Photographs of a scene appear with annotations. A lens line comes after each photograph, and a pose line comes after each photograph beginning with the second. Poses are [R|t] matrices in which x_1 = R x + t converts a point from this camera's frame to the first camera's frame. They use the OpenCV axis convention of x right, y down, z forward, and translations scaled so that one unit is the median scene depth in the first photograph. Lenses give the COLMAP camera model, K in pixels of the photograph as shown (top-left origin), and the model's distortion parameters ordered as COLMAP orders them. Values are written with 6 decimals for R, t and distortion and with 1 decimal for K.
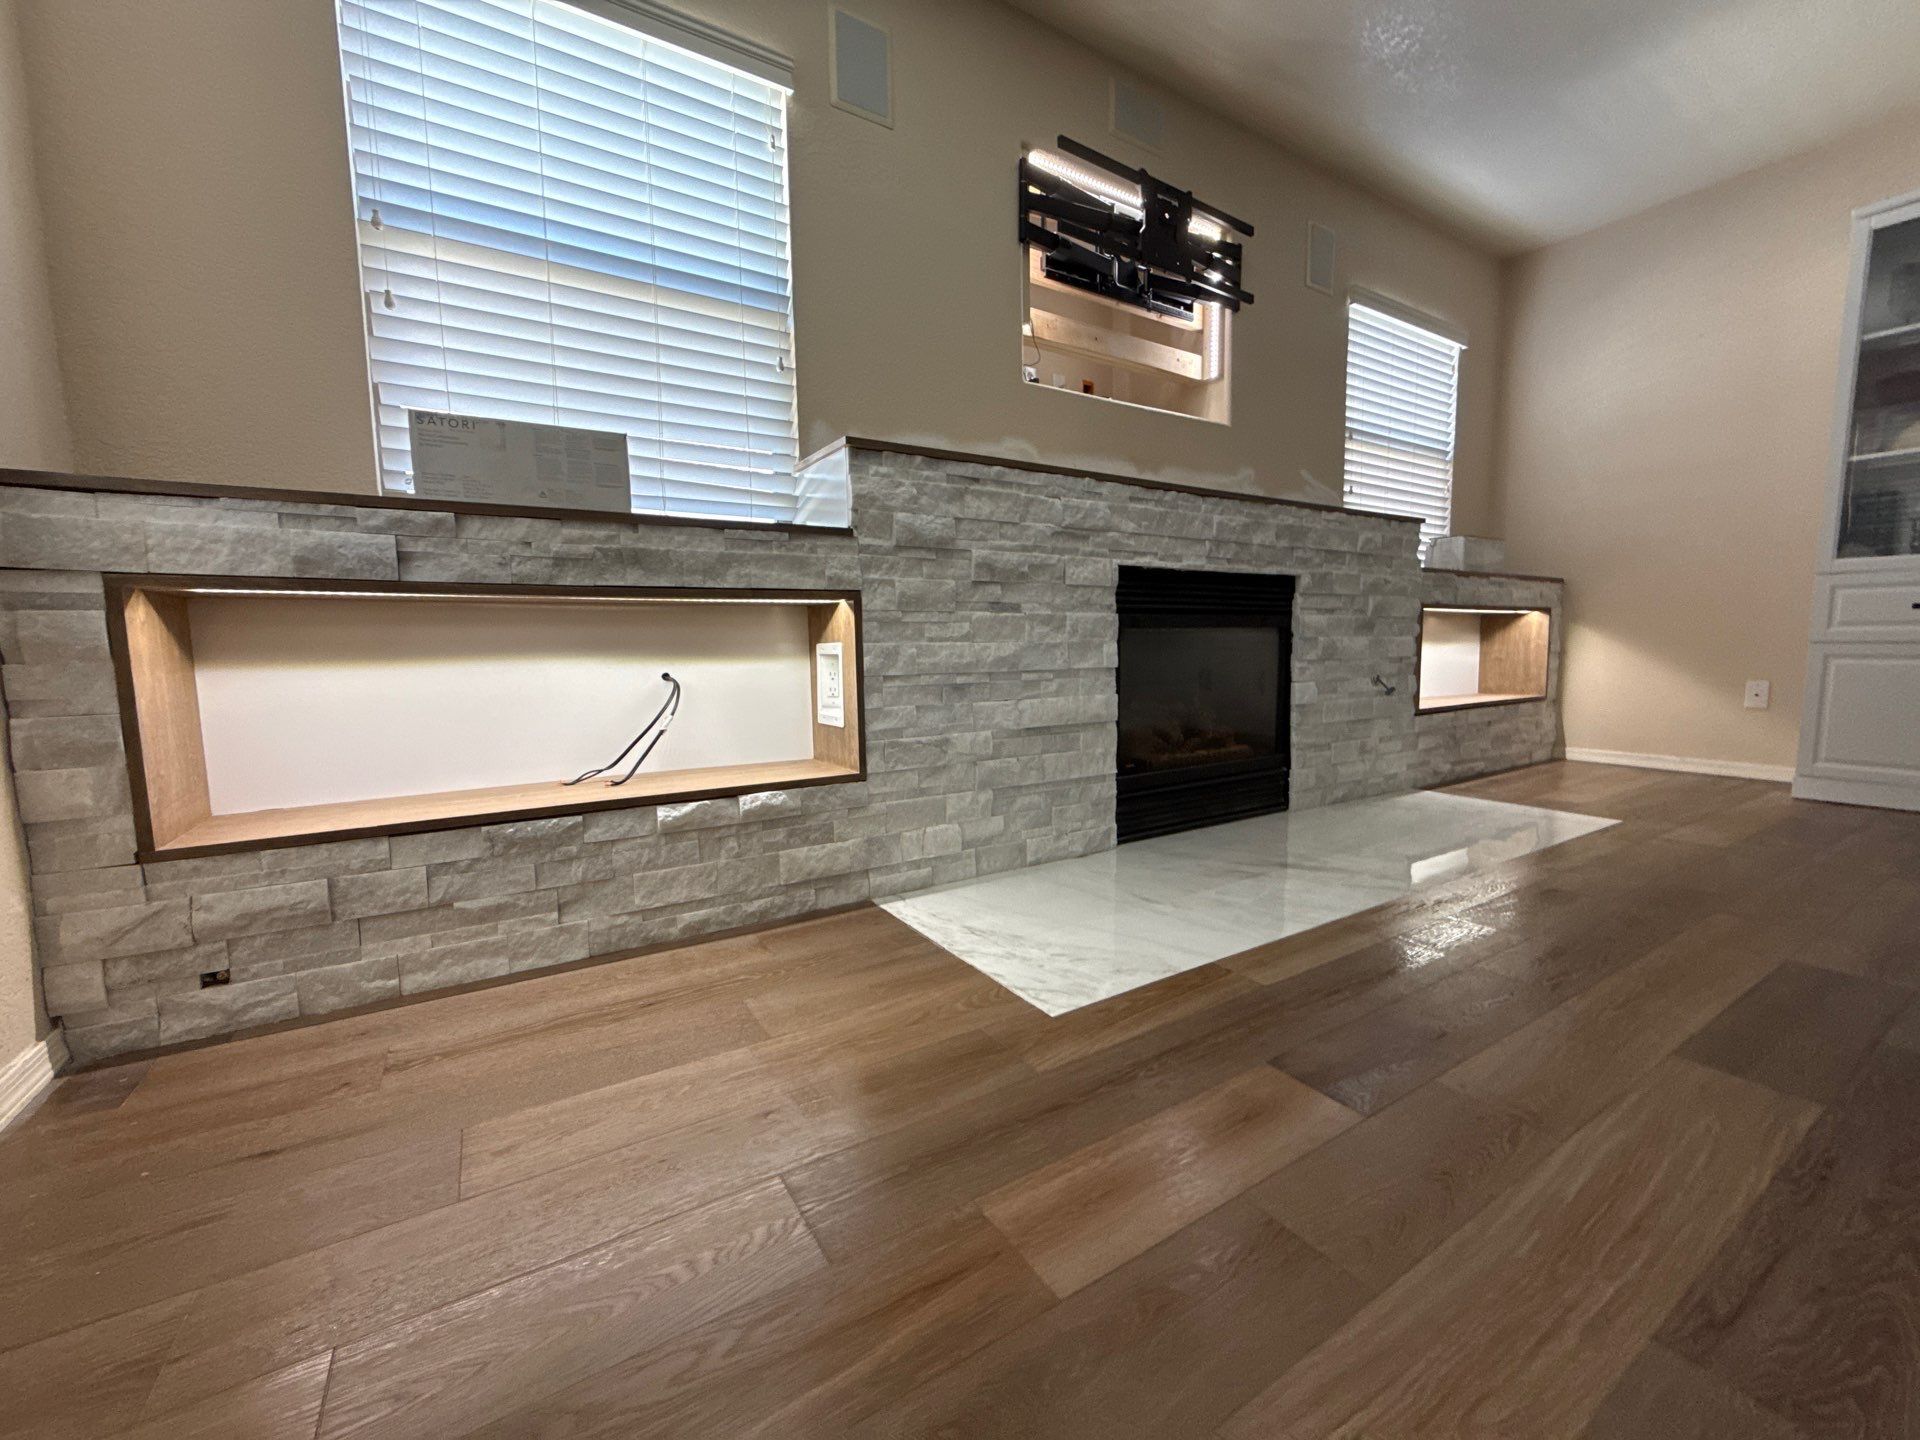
lens RADIAL K [[763.4, 0, 958.9], [0, 763.4, 719.3], [0, 0, 1]] dist [-0.000885, -0.000332]
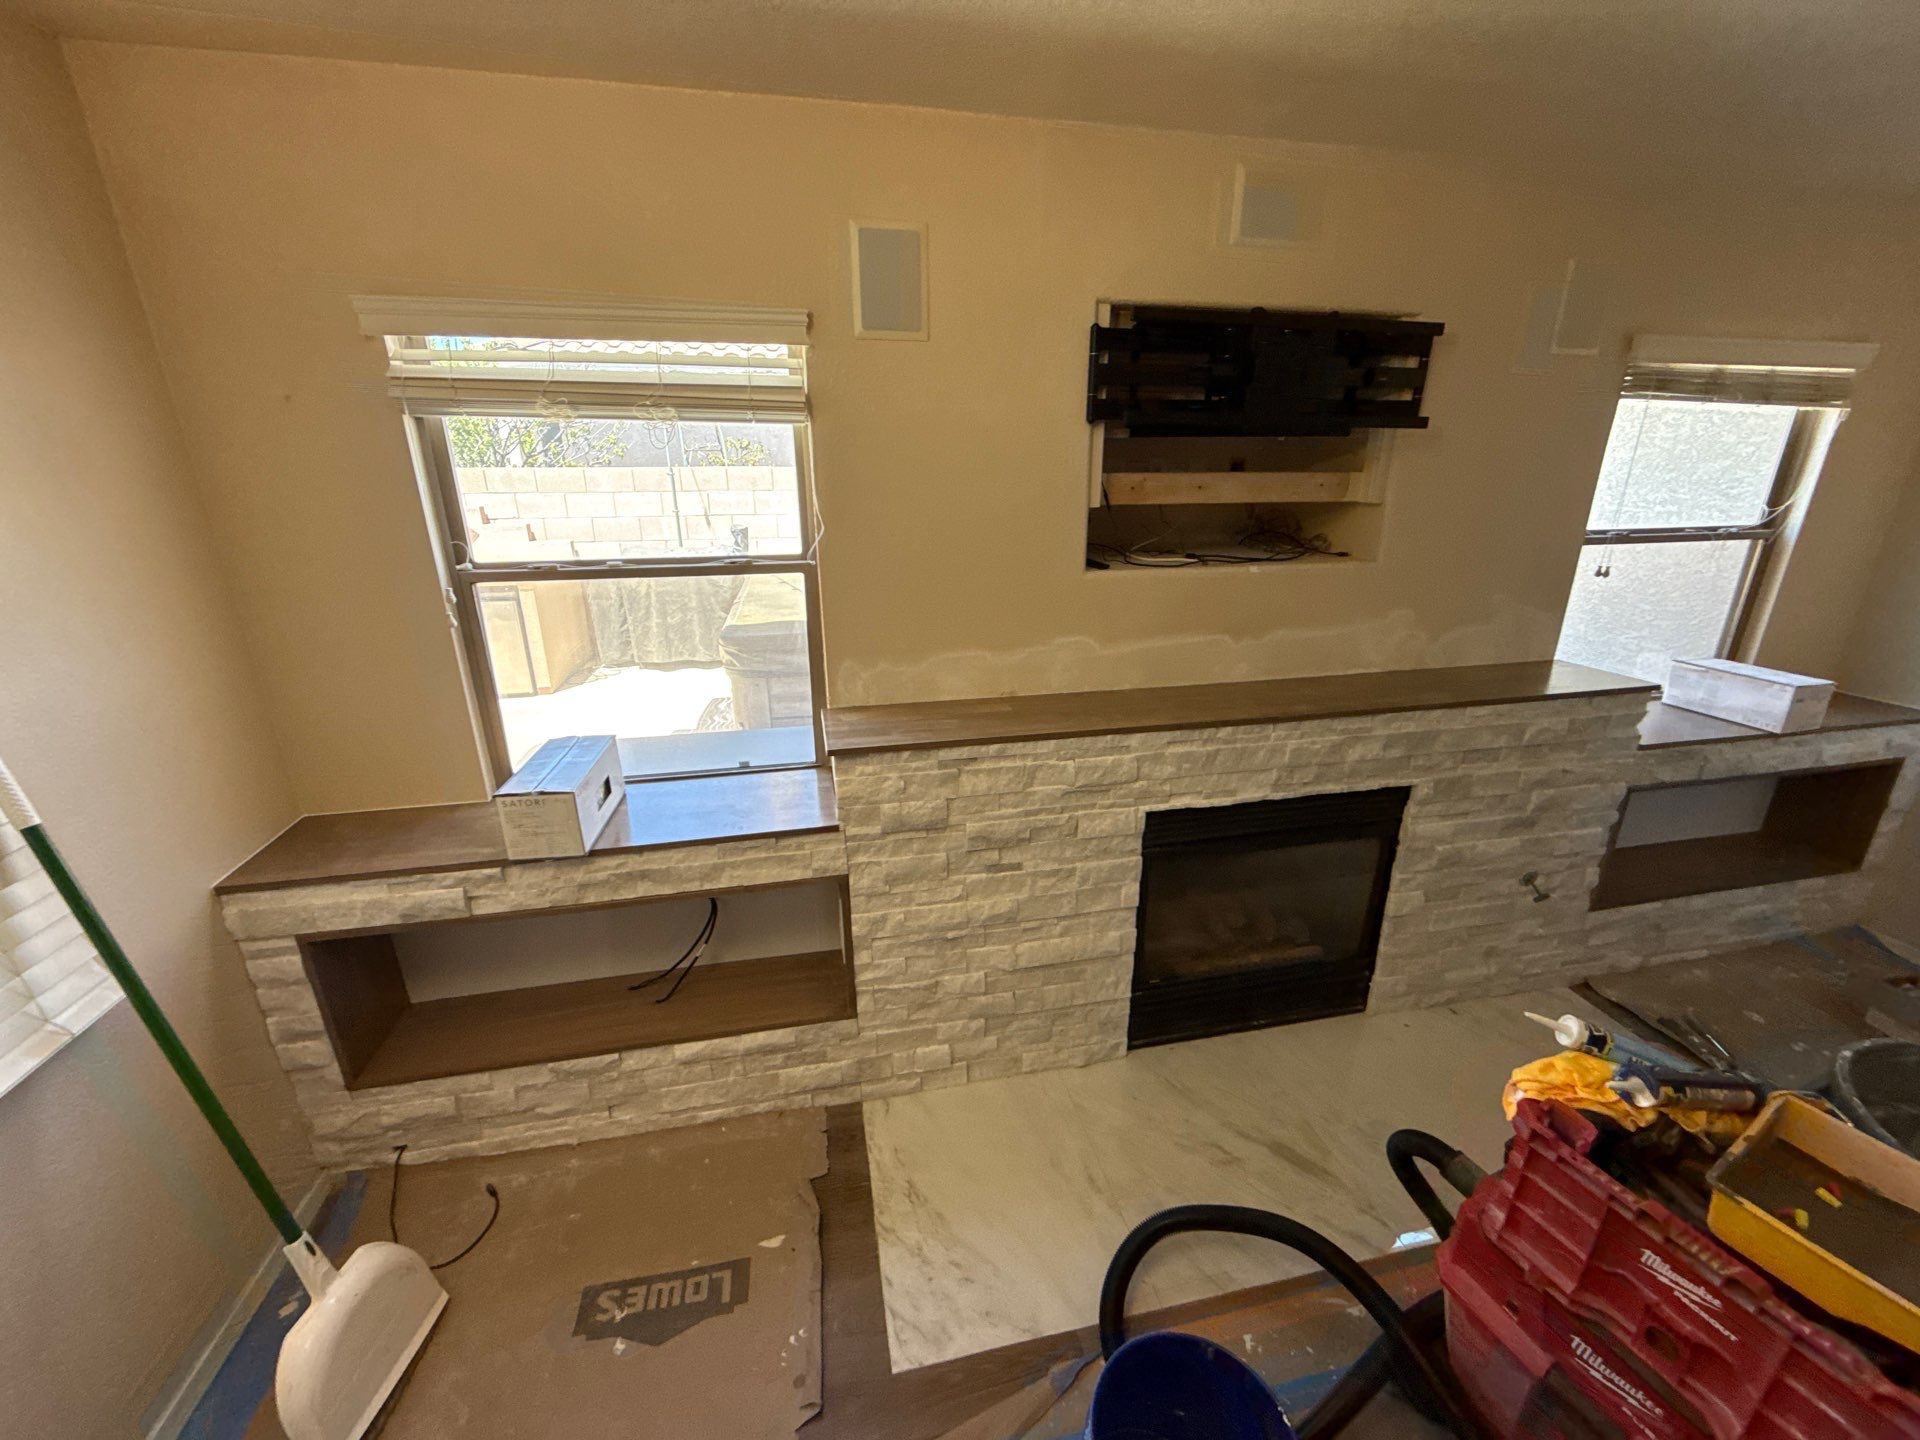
lens RADIAL K [[761.6, 0, 961.9], [0, 761.6, 716.8], [0, 0, 1]] dist [-0.001821, 0.000390]
pose [[0.939157, 0.120363, -0.321710, 0.316941], [-0.042502, 0.970119, 0.238878, -0.594211], [0.340849, -0.210671, 0.916210, 0.094447]]
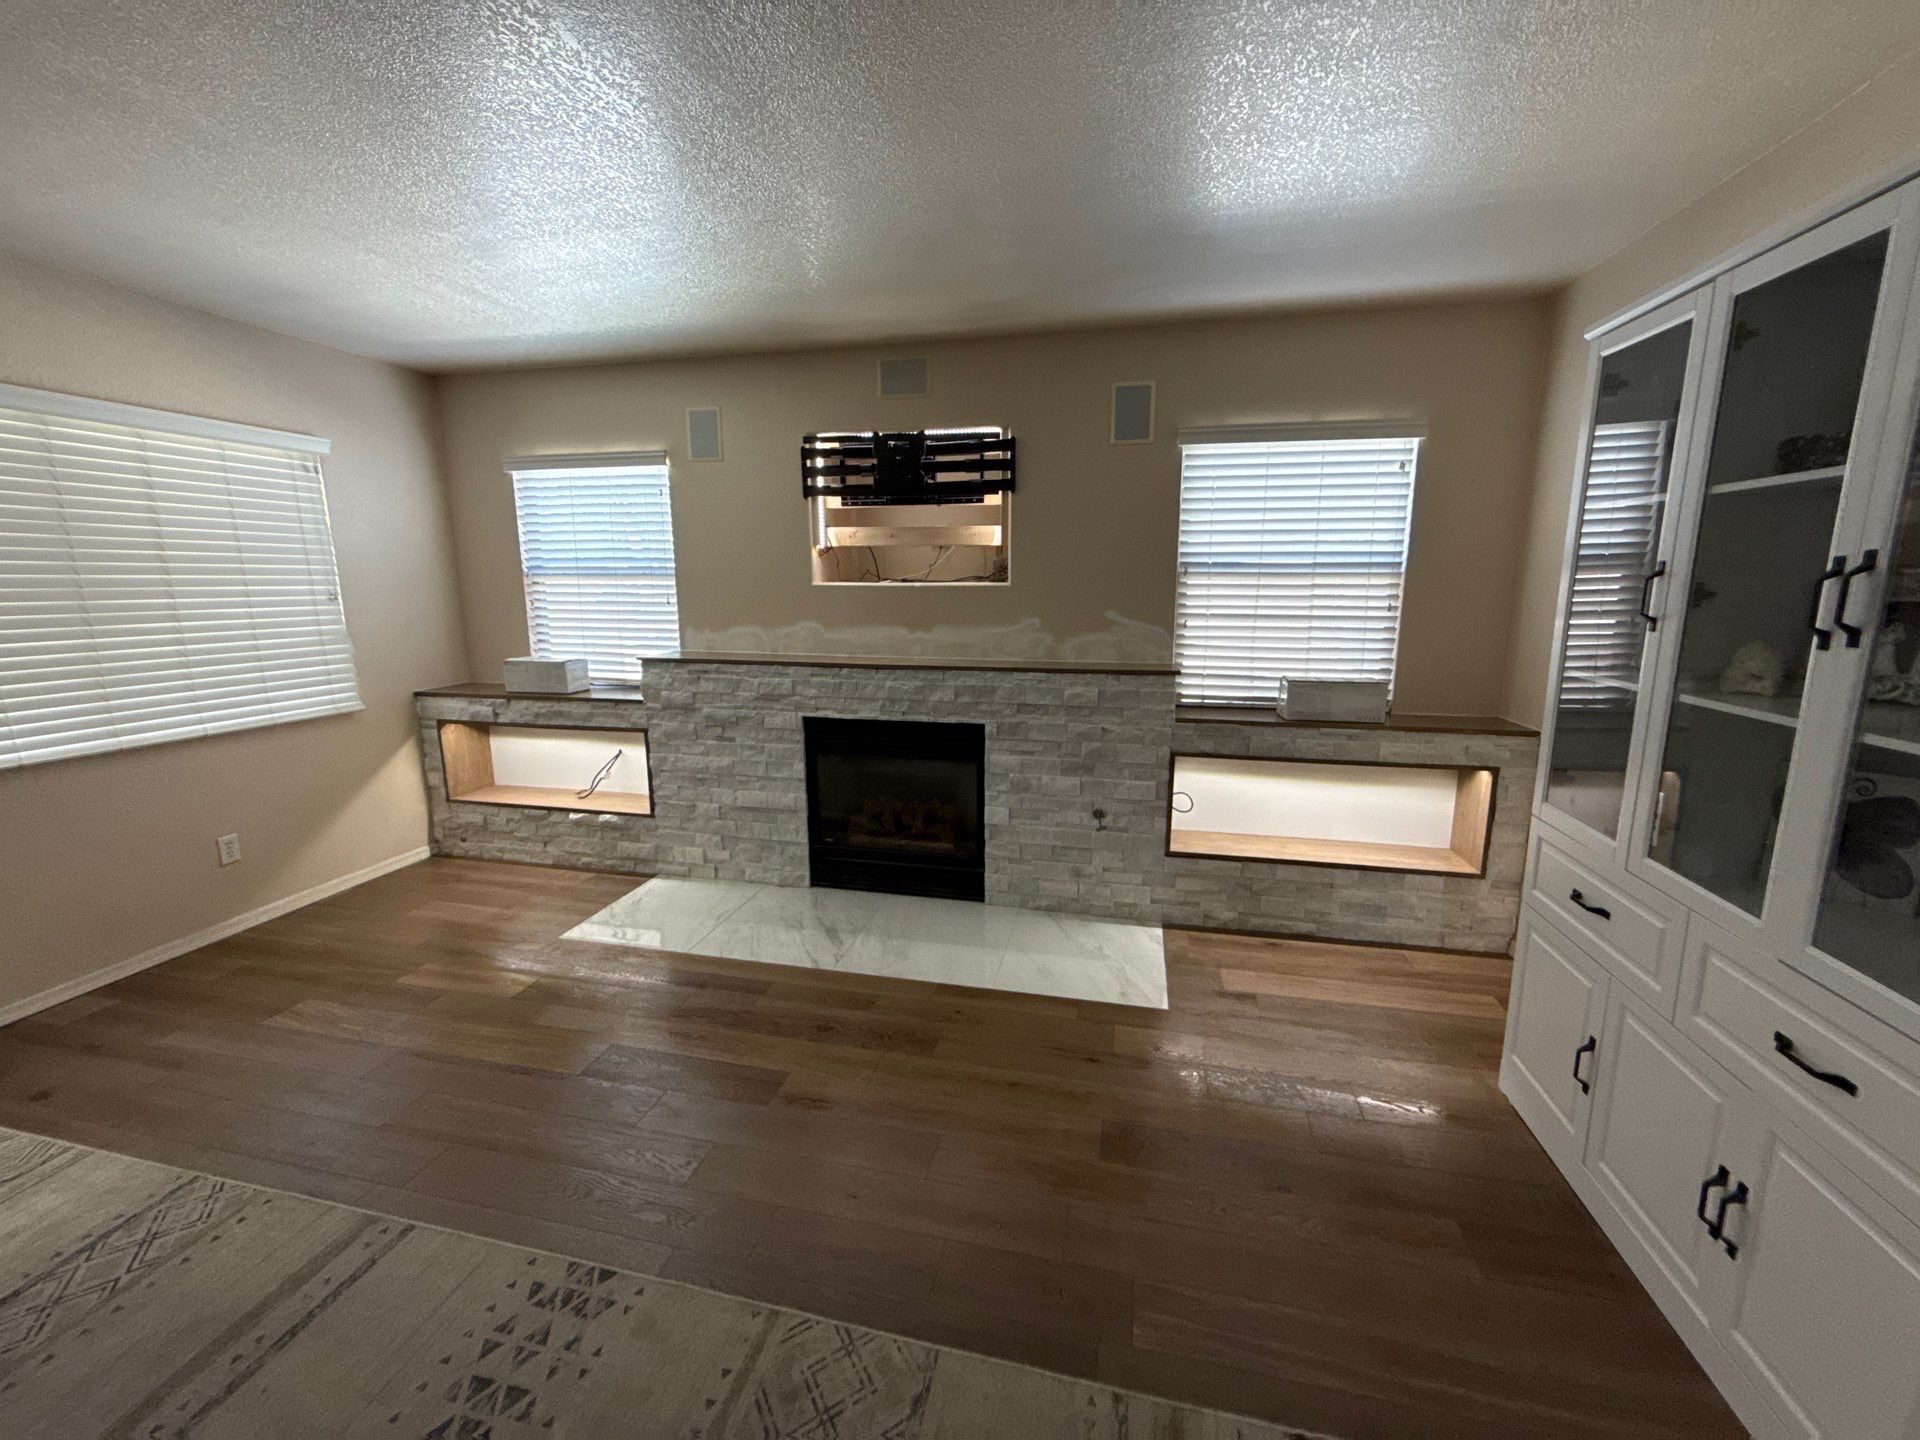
lens RADIAL K [[759.7, 0, 959.4], [0, 759.7, 718.6], [0, 0, 1]] dist [-0.001849, -0.000279]
pose [[0.712325, 0.138613, -0.688026, 1.714039], [-0.079410, 0.989926, 0.117221, -0.458082], [0.697343, -0.028863, 0.716156, 0.105413]]
